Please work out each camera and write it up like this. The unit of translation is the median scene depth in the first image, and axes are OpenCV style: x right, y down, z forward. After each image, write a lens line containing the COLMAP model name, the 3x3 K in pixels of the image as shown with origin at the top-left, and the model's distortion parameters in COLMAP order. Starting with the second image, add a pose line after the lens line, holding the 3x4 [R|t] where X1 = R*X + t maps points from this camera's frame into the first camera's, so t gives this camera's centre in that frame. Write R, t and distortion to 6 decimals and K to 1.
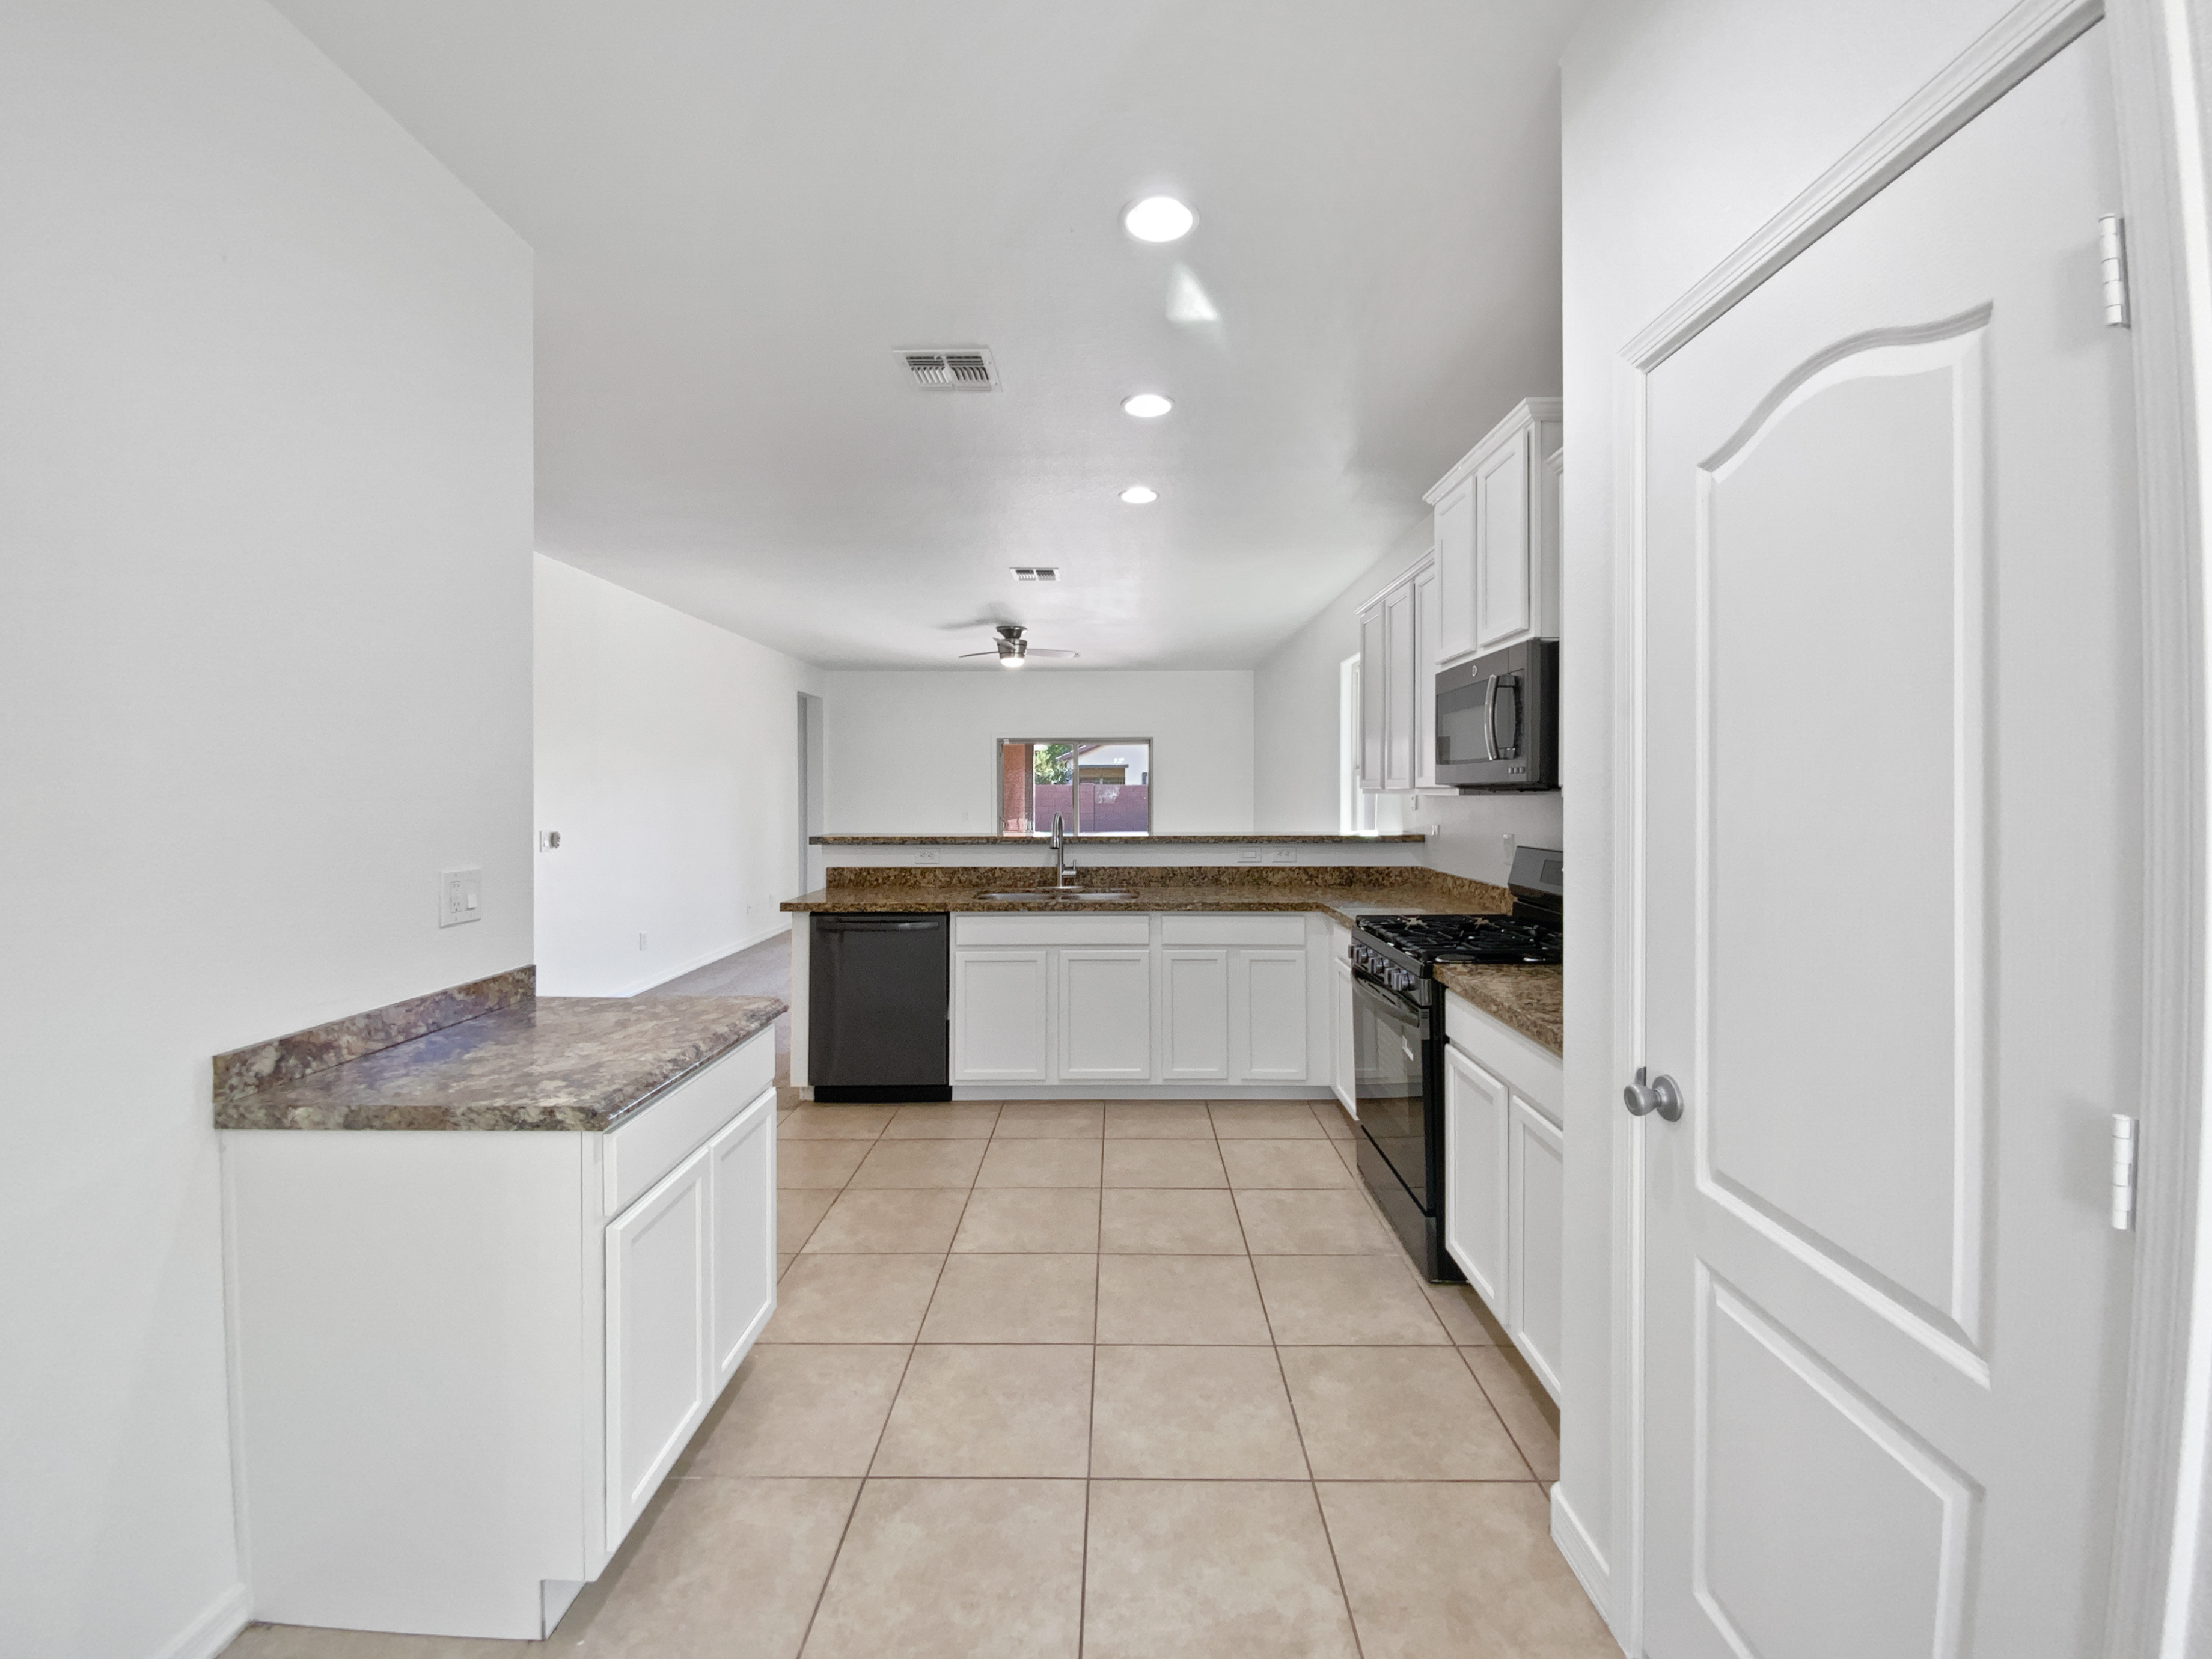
lens RADIAL K [[898.4, 0, 1102.6], [0, 898.4, 810.9], [0, 0, 1]] dist [0.002186, 0.000042]
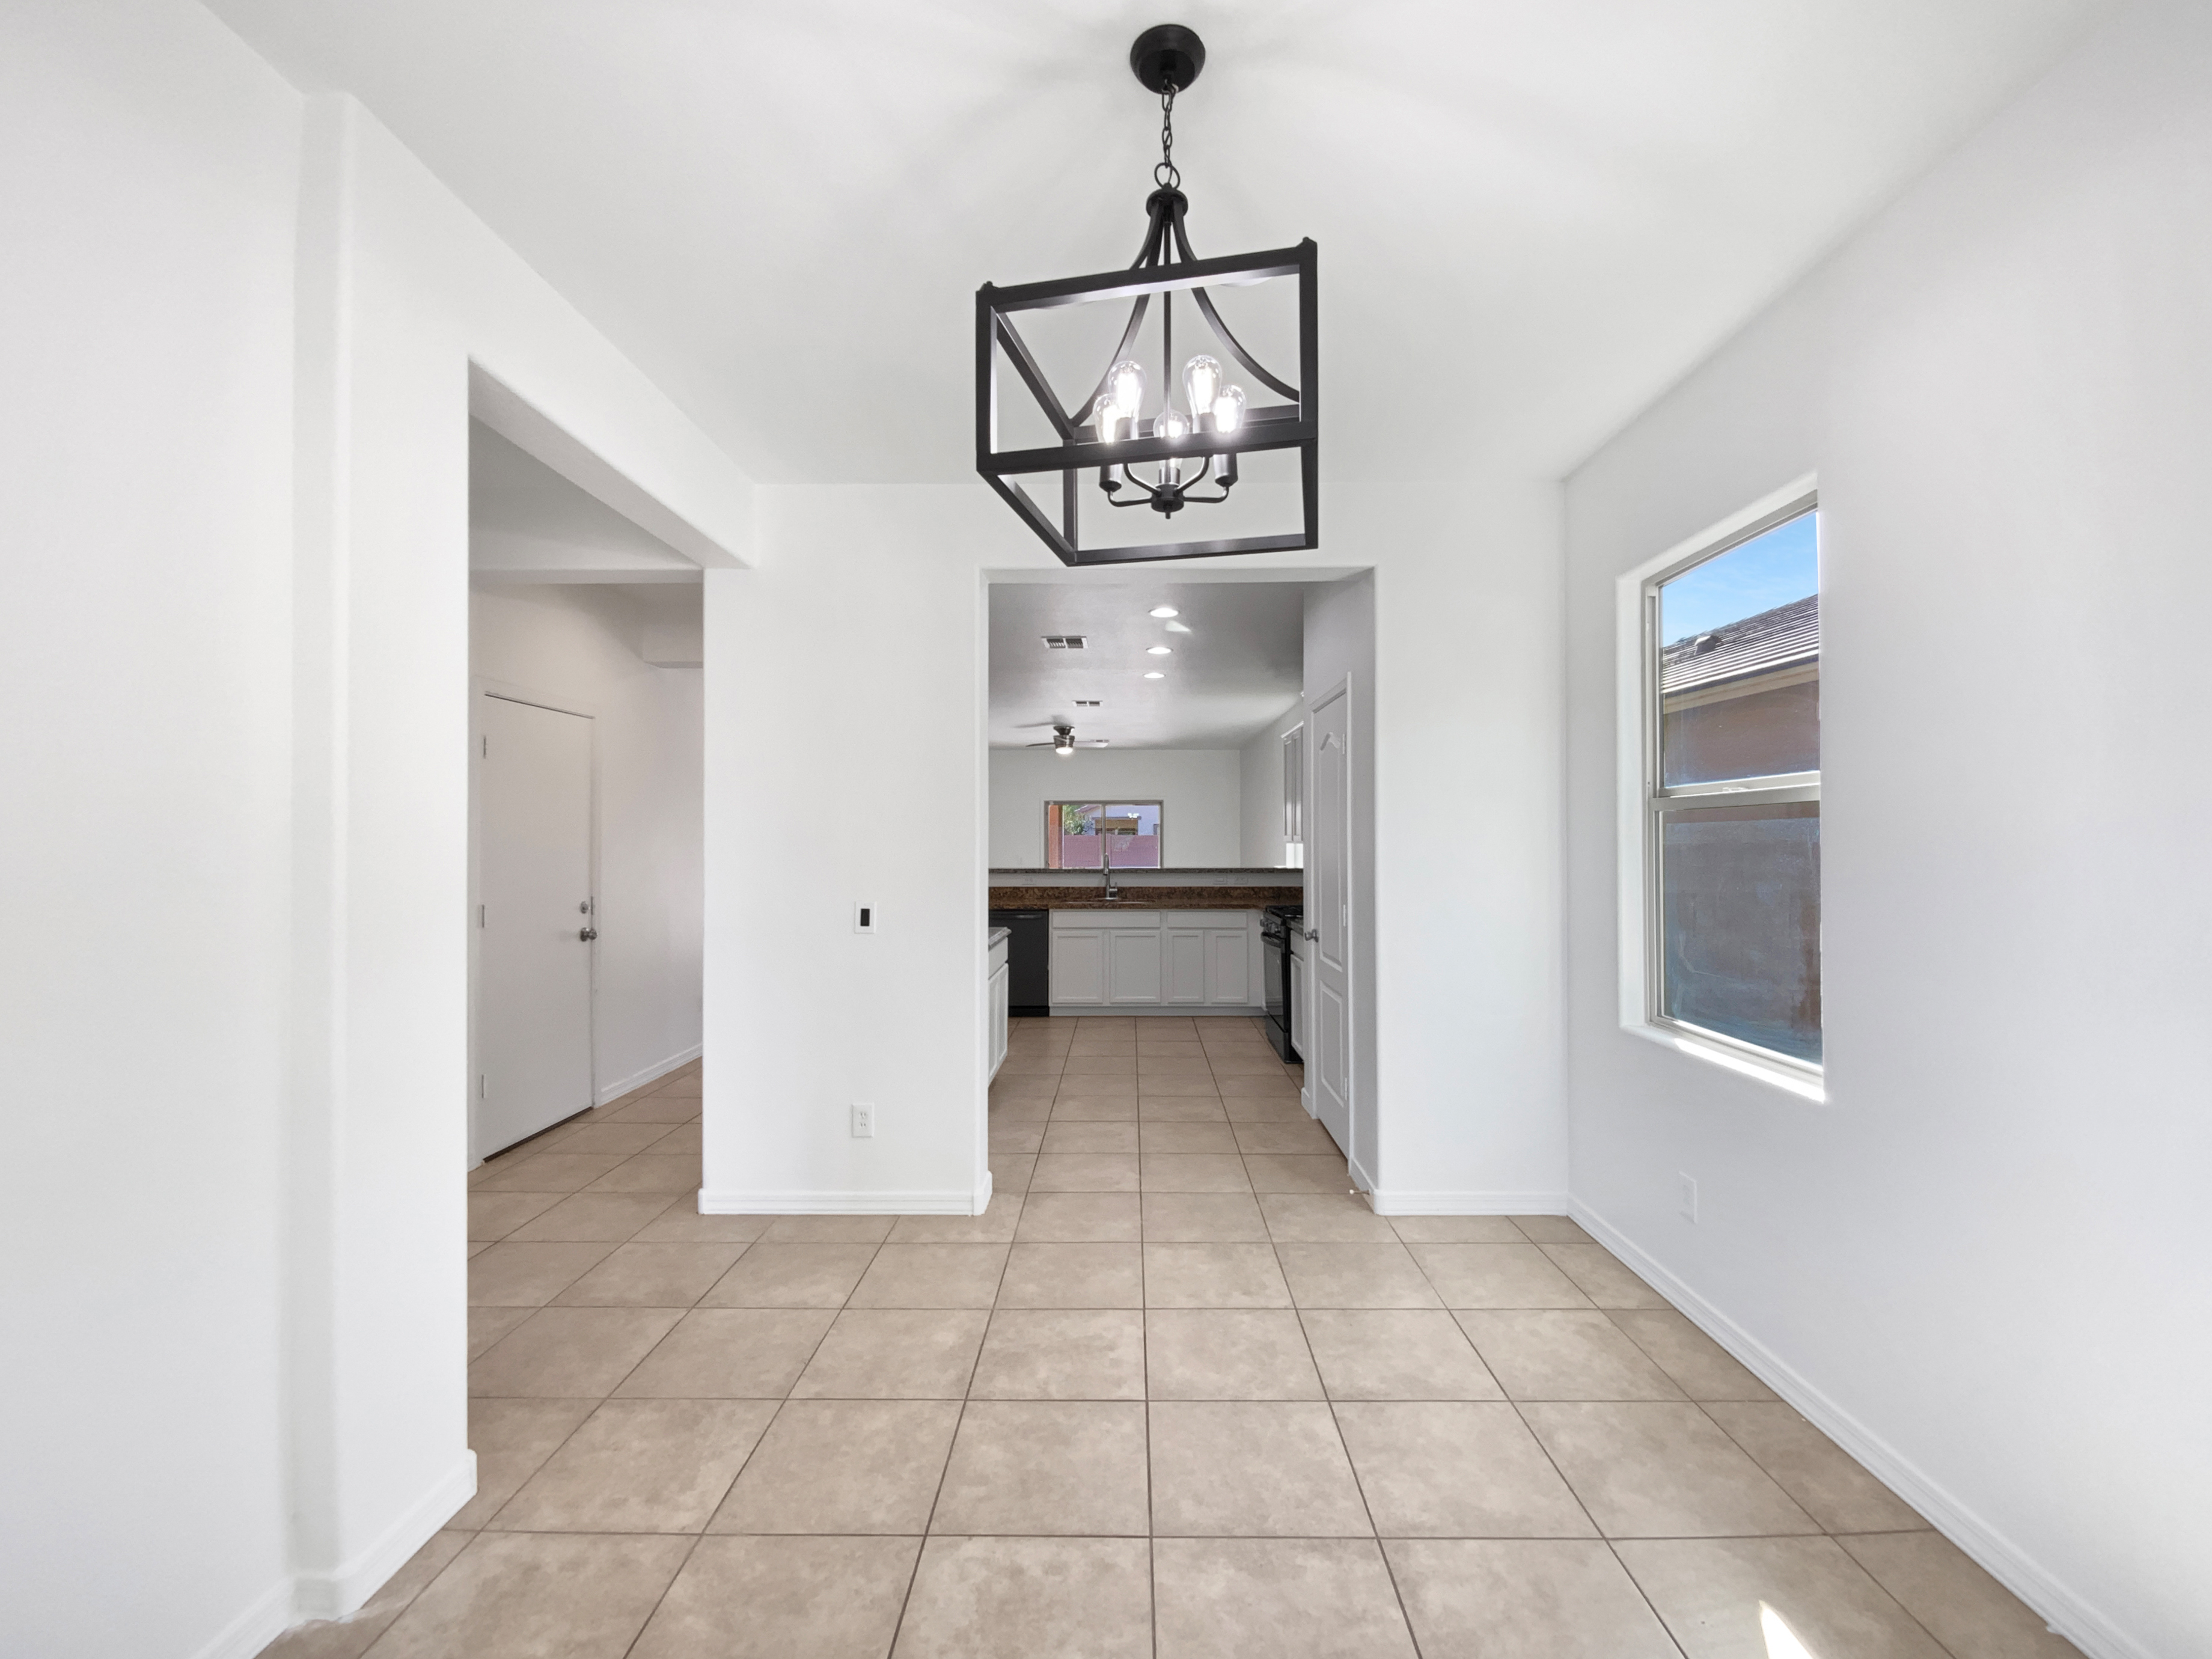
lens RADIAL K [[898.4, 0, 1113.7], [0, 898.4, 837.2], [0, 0, 1]] dist [0.002186, 0.000042]
pose [[0.999997, 0.002390, 0.000137, -0.036221], [-0.002386, 0.999653, -0.026239, 0.013565], [-0.000199, 0.026239, 0.999656, -0.694050]]
